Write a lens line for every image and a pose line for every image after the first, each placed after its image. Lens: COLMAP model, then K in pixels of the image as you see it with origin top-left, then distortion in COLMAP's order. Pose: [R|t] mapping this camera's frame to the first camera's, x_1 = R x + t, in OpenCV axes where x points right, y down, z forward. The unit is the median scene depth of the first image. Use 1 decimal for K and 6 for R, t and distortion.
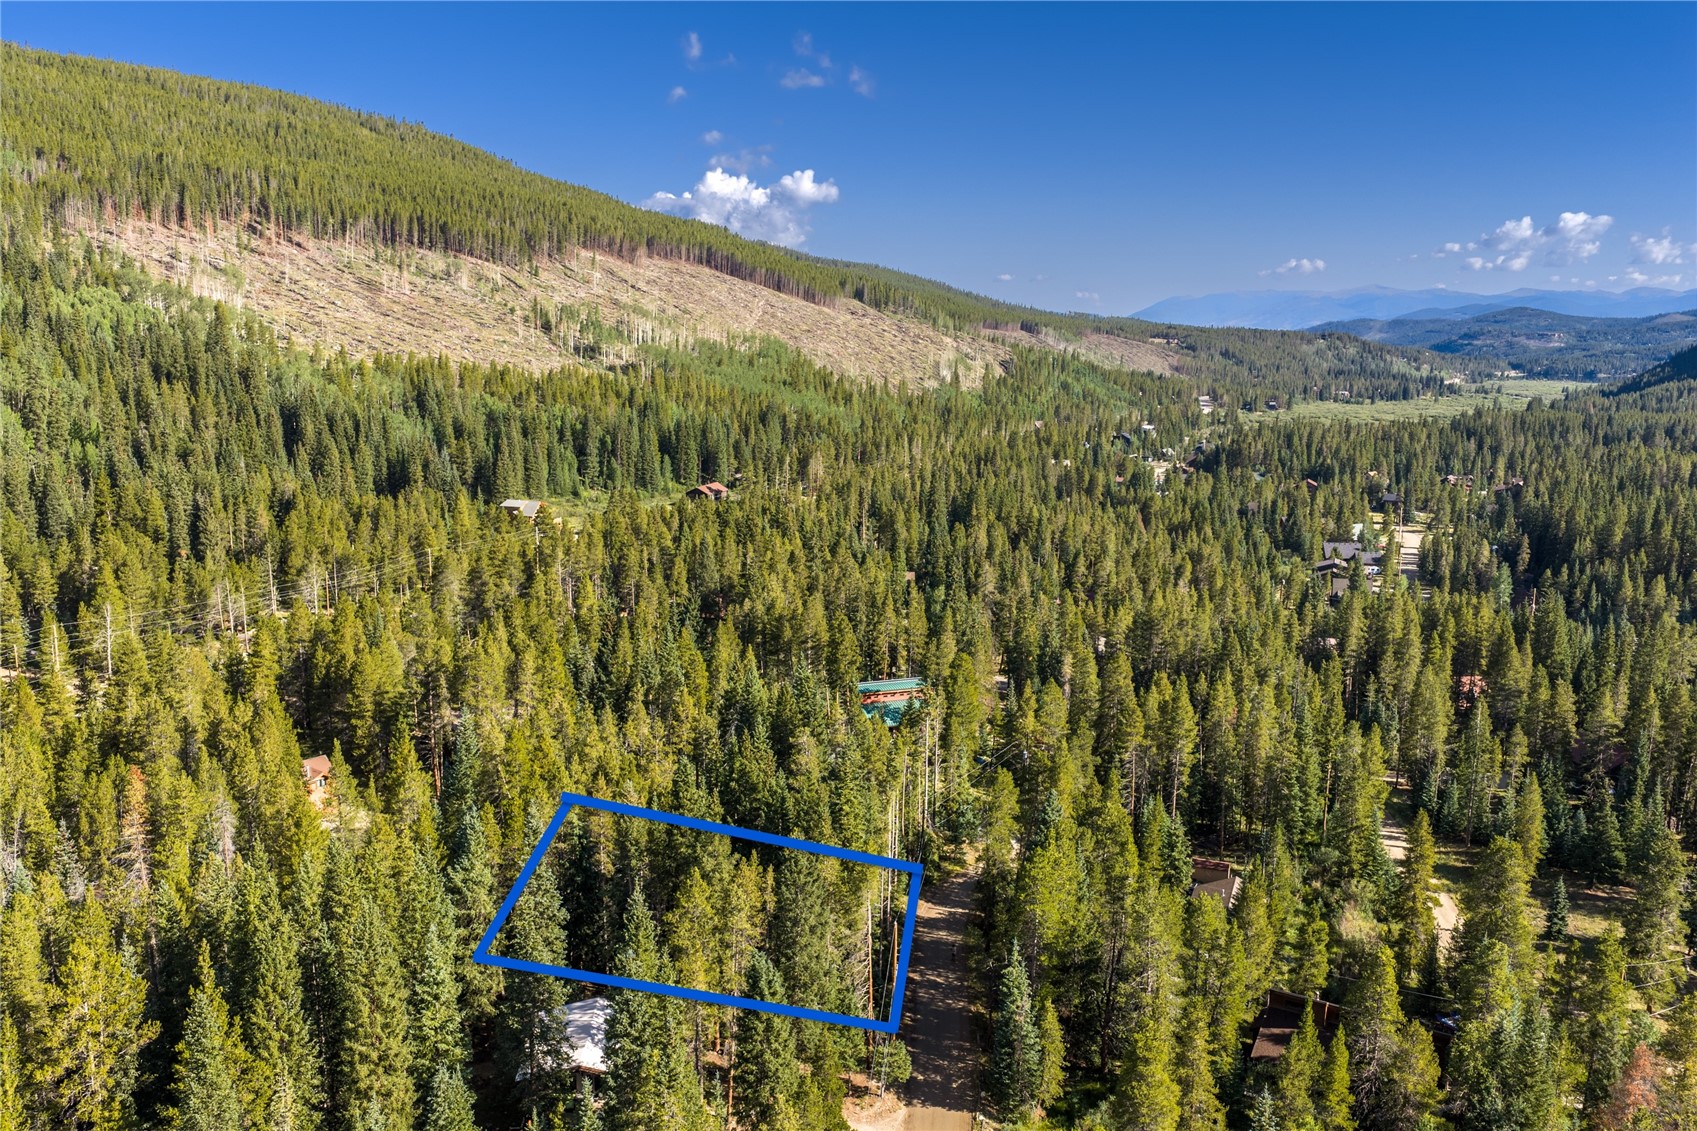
lens RADIAL K [[1410.2, 0, 846.1], [0, 1410.2, 564.4], [0, 0, 1]] dist [0.011171, -0.030045]
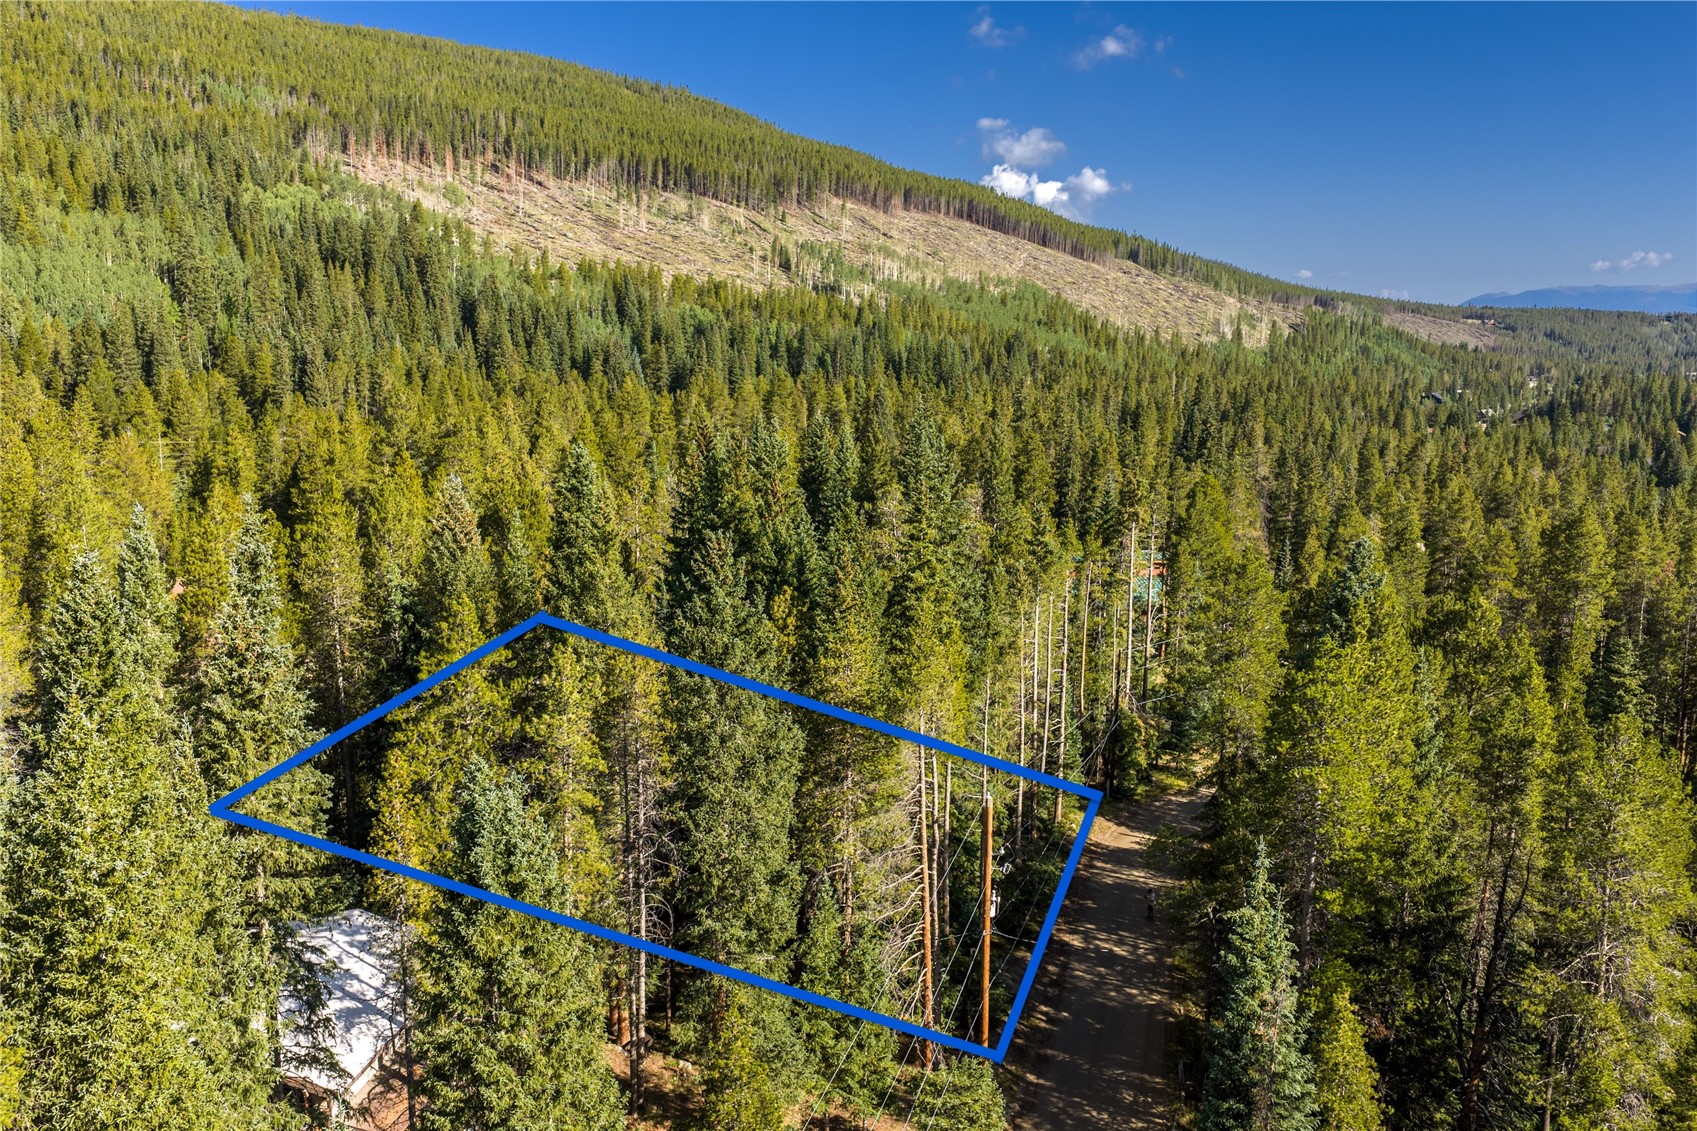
lens RADIAL K [[1410.2, 0, 838.6], [0, 1410.2, 566.4], [0, 0, 1]] dist [0.011171, -0.030045]
pose [[0.980192, 0.027932, -0.196068, 0.011867], [-0.028019, 0.999605, 0.002326, 0.028893], [0.196056, 0.003213, 0.980587, 0.087631]]
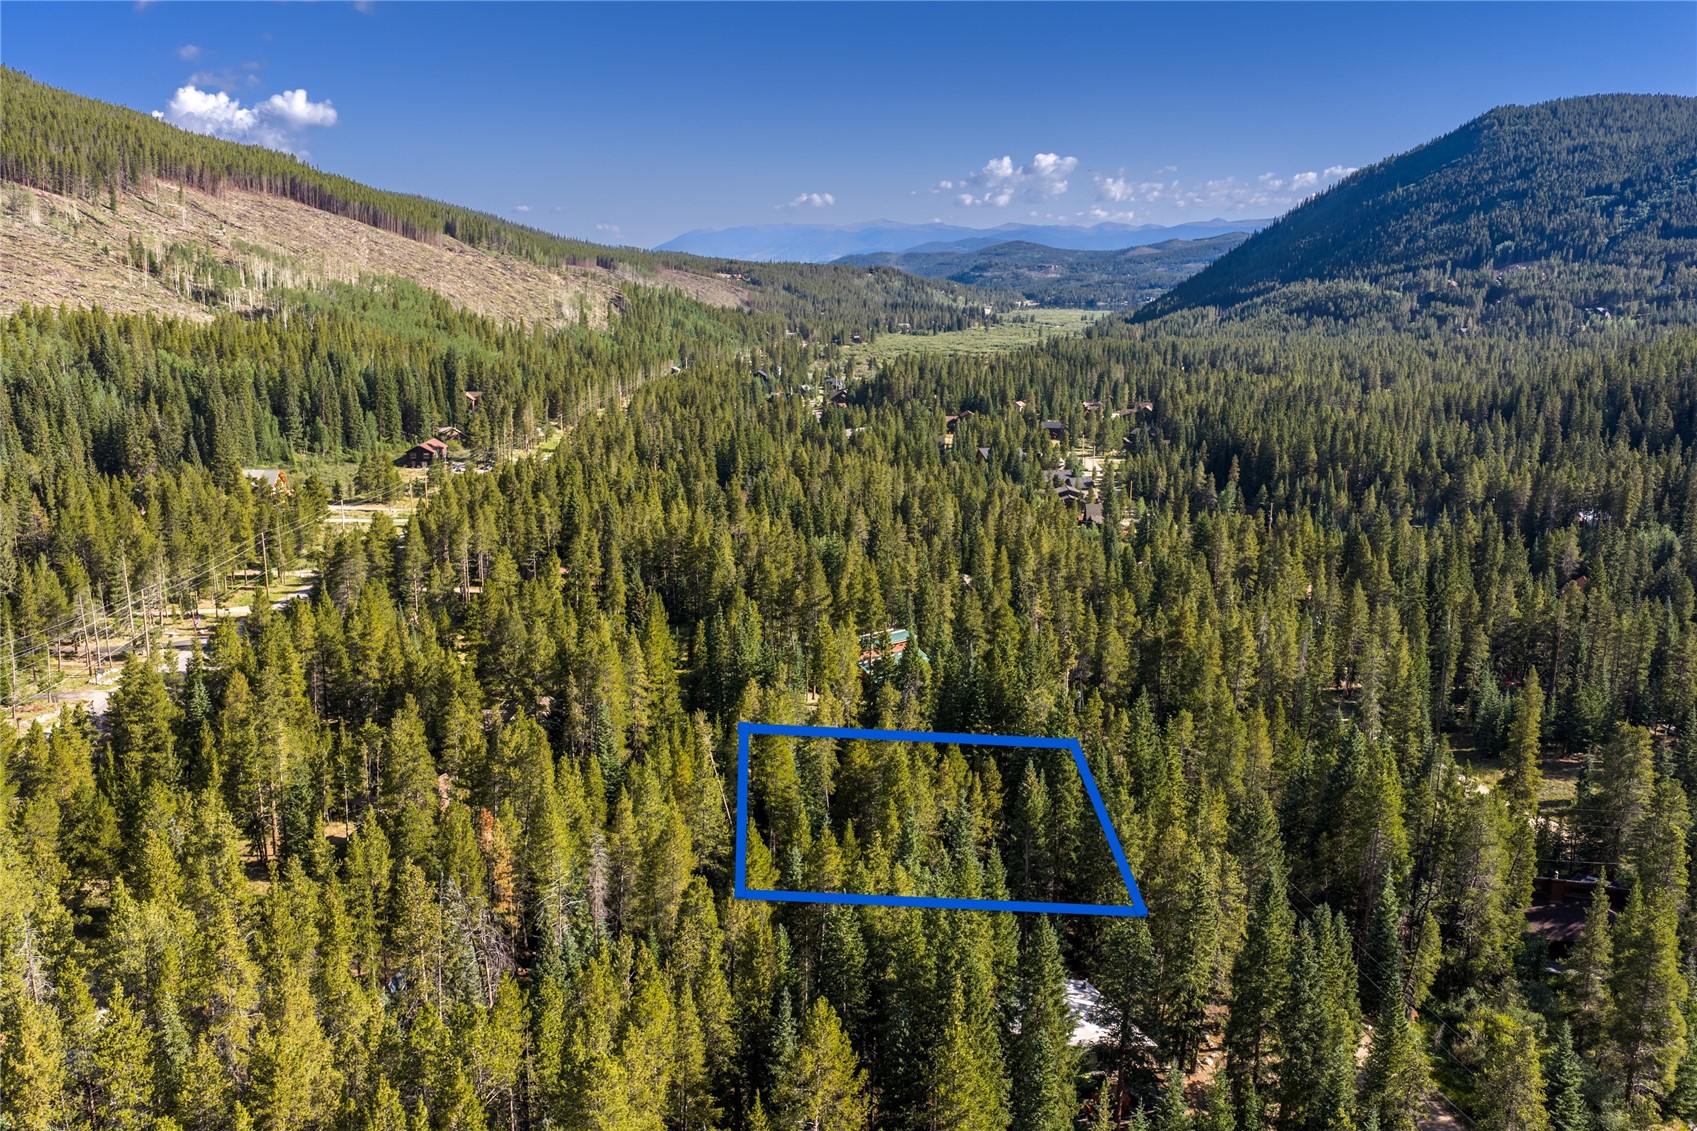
lens RADIAL K [[1410.2, 0, 854.4], [0, 1410.2, 555.4], [0, 0, 1]] dist [0.011171, -0.030045]
pose [[0.944463, -0.070015, 0.321074, -0.094212], [0.057186, 0.997149, 0.049228, -0.007779], [-0.323605, -0.028133, 0.945774, 0.015662]]
